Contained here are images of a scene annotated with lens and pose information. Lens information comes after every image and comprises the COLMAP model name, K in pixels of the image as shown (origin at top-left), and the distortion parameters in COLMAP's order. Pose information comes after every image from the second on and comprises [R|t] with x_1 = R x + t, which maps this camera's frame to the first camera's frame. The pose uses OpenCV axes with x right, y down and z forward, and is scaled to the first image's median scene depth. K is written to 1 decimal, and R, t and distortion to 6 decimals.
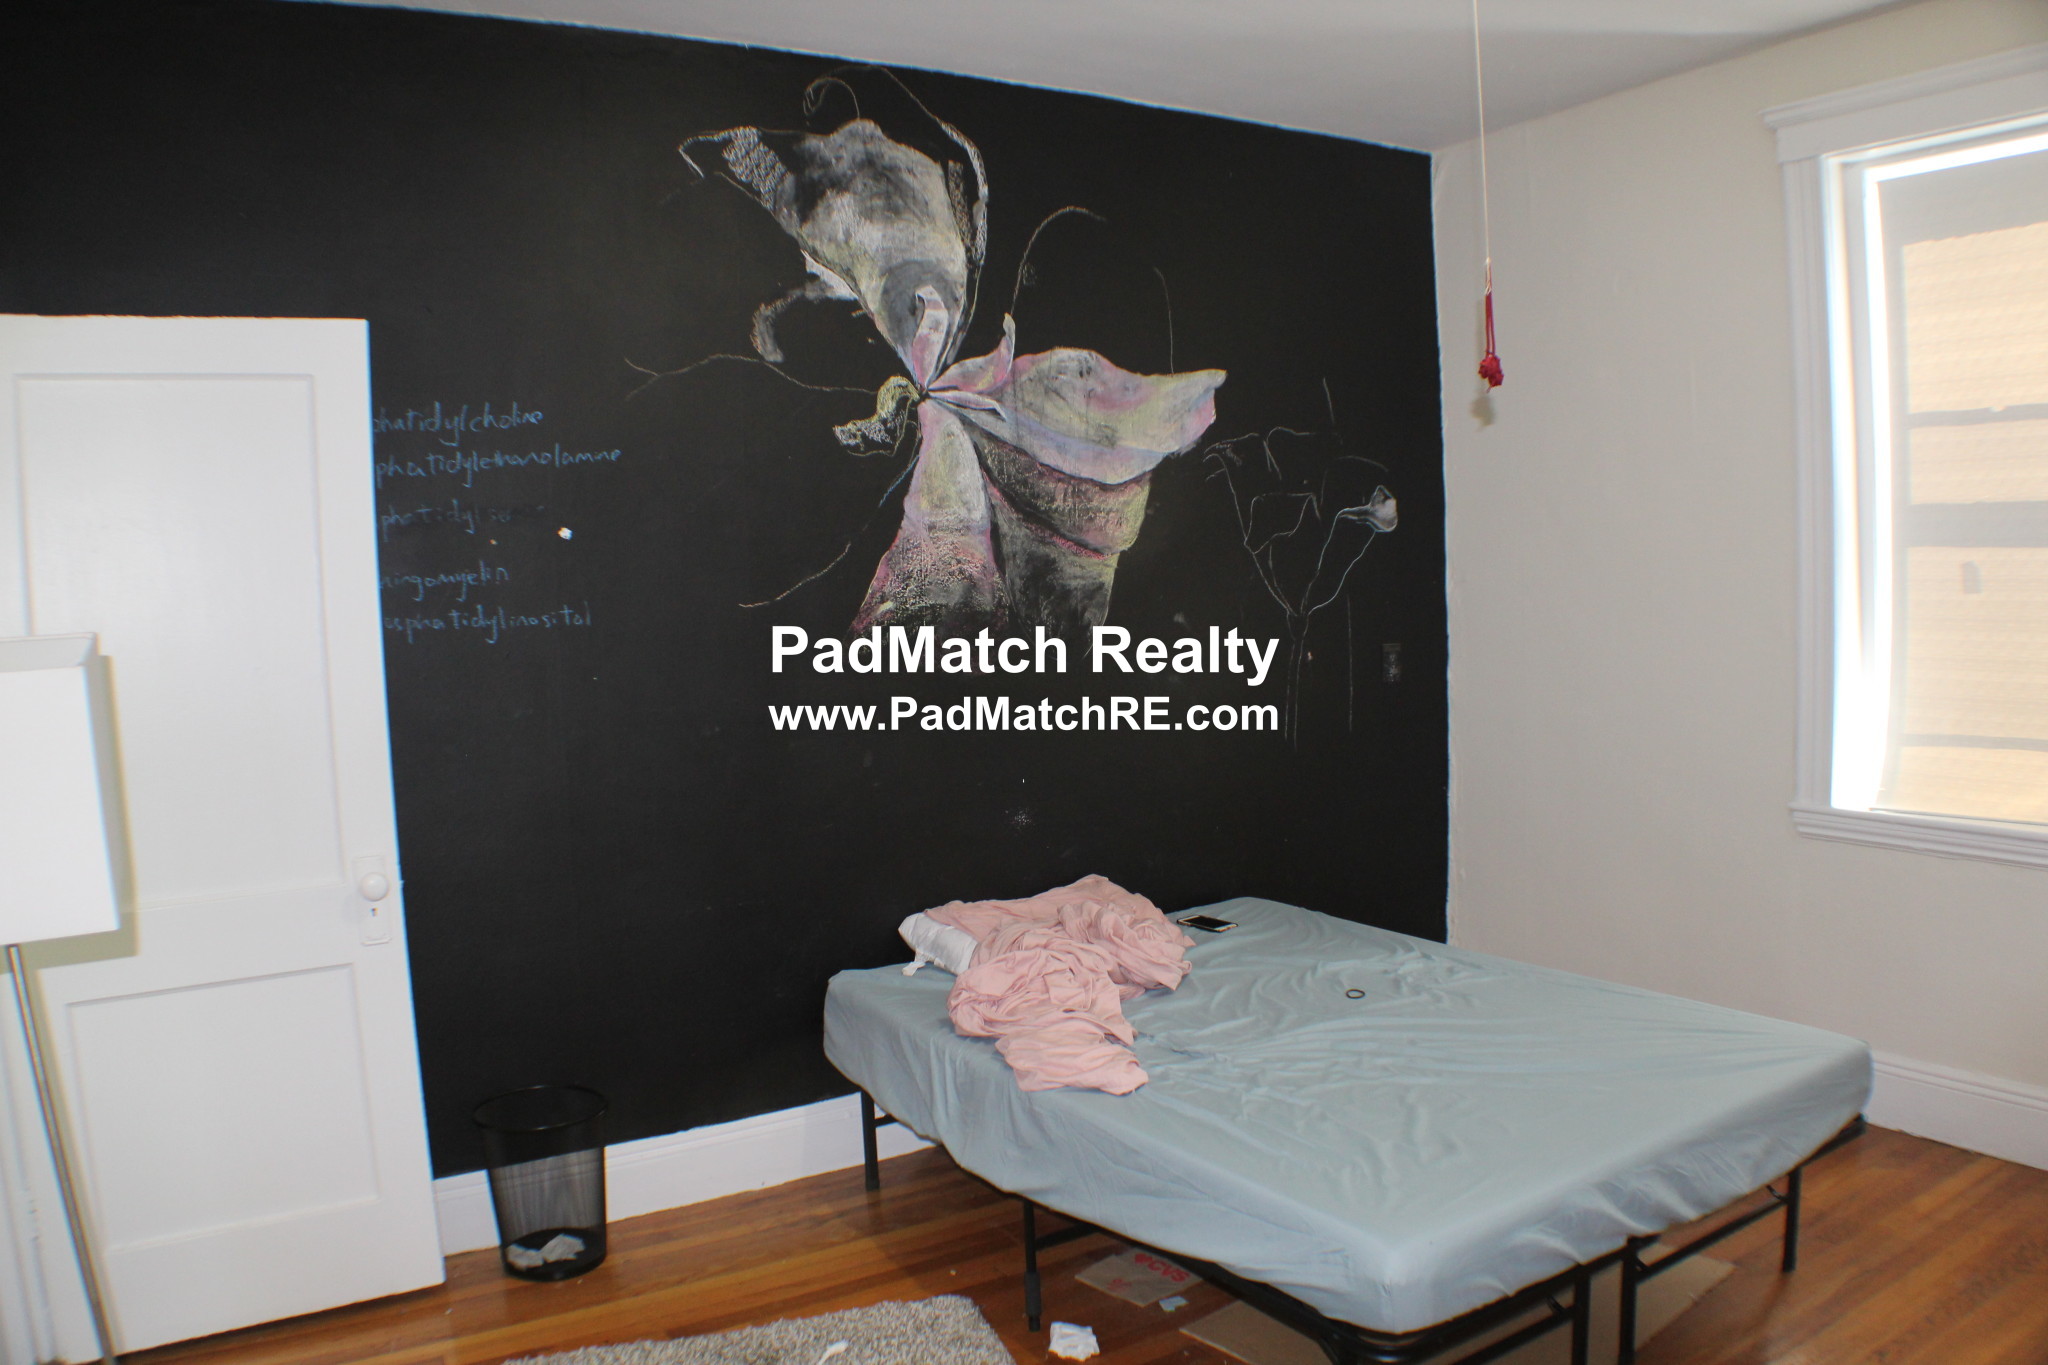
lens RADIAL K [[1510.4, 0, 1004.0], [0, 1510.4, 681.9], [0, 0, 1]] dist [-0.177164, 0.048175]
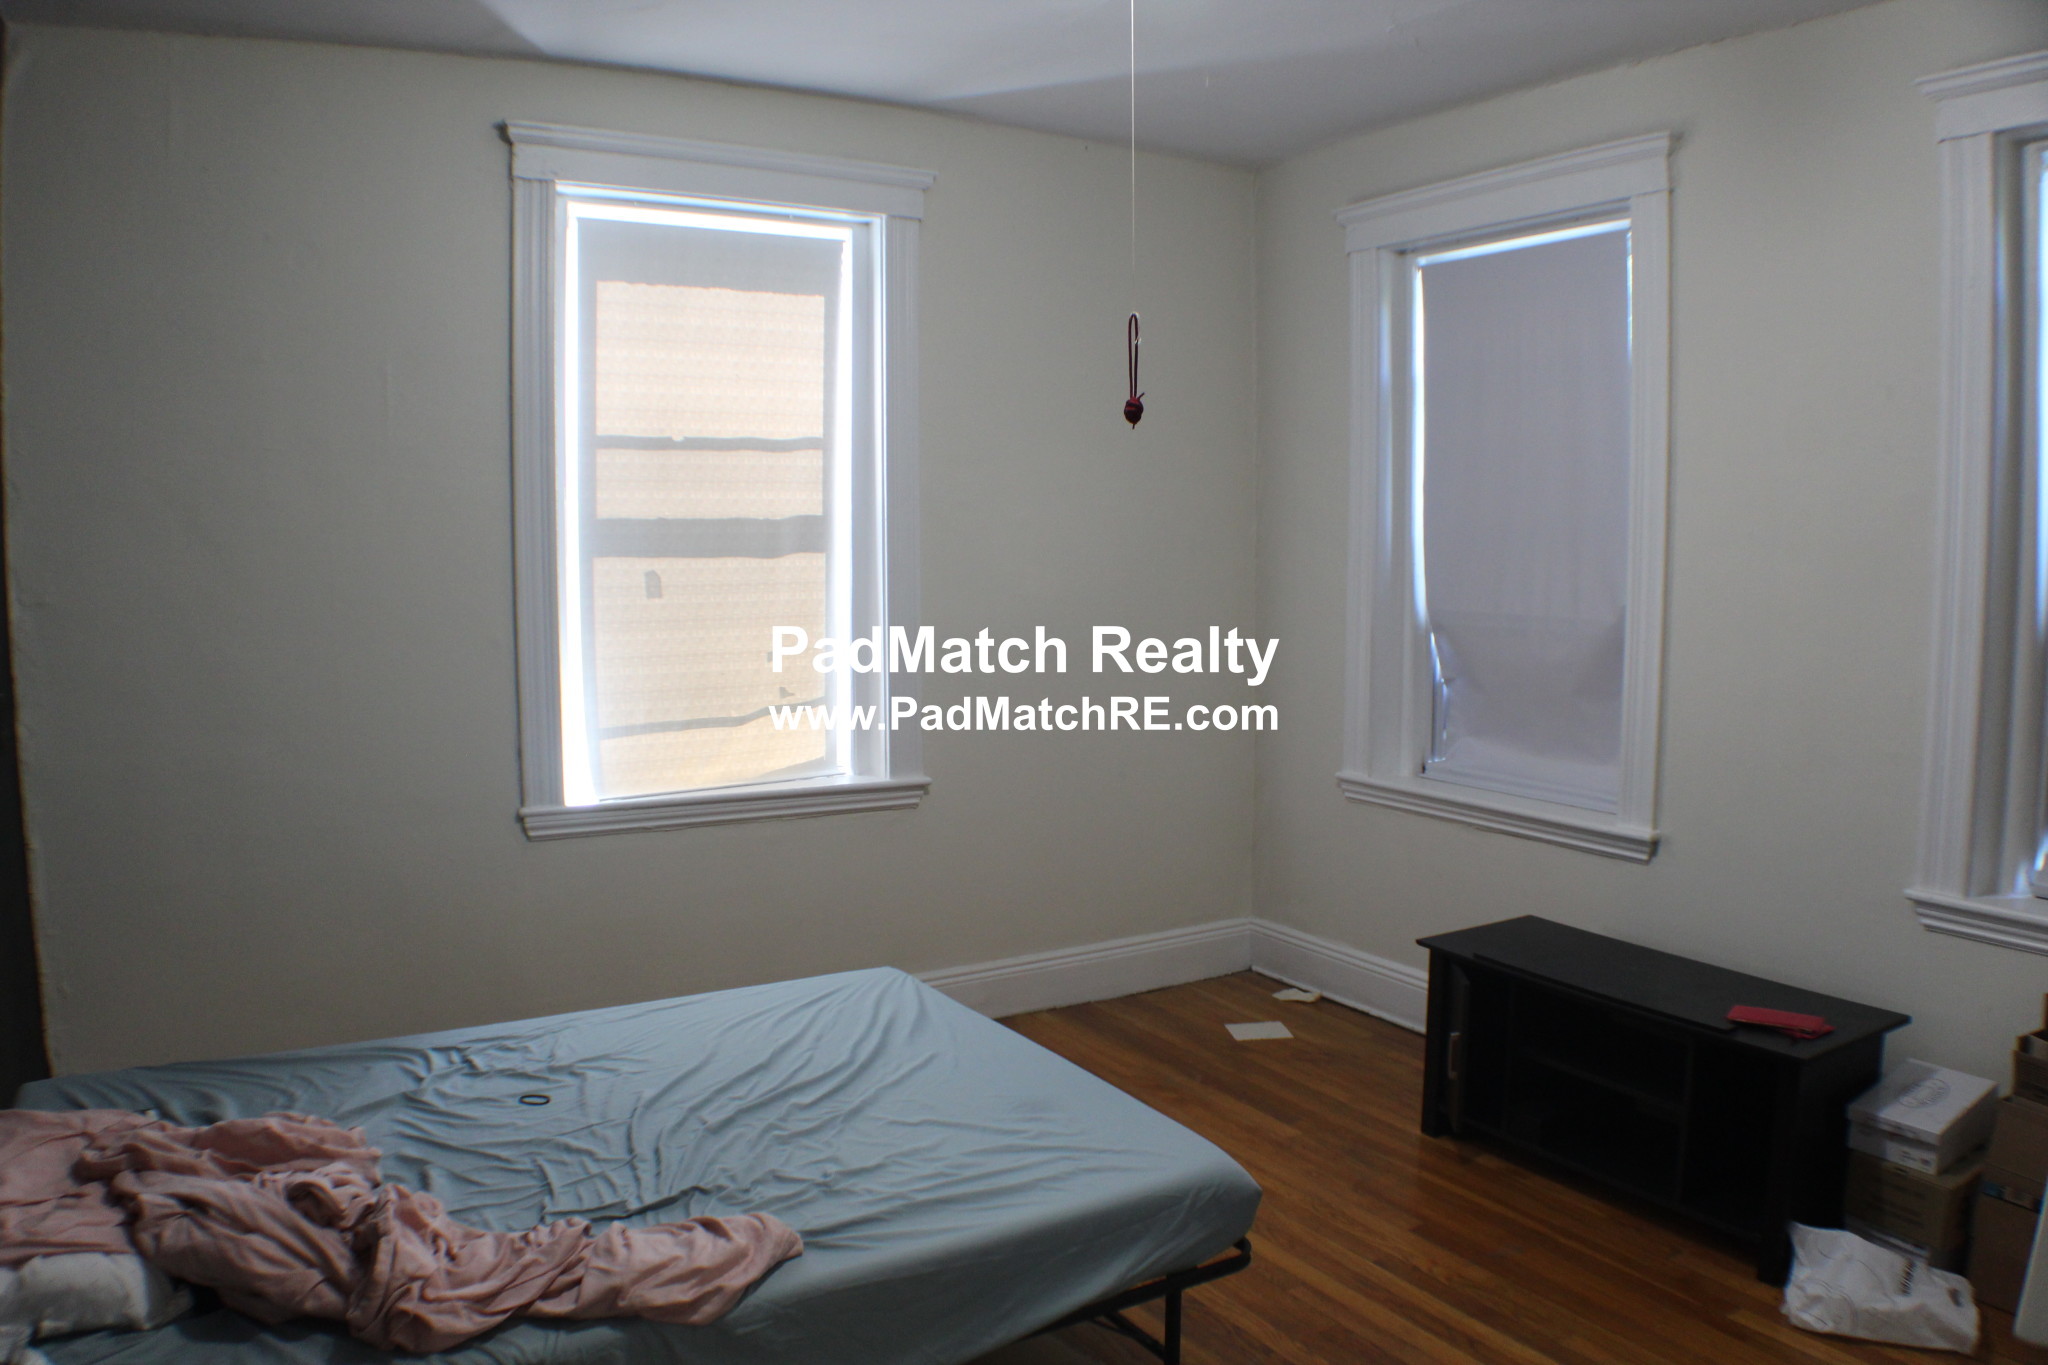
lens RADIAL K [[1510.4, 0, 1004.0], [0, 1510.4, 681.9], [0, 0, 1]] dist [-0.177164, 0.048175]
pose [[0.029711, -0.056718, 0.997948, -0.514161], [0.079631, 0.995350, 0.054199, -0.037848], [-0.996382, 0.077857, 0.034089, 0.667631]]
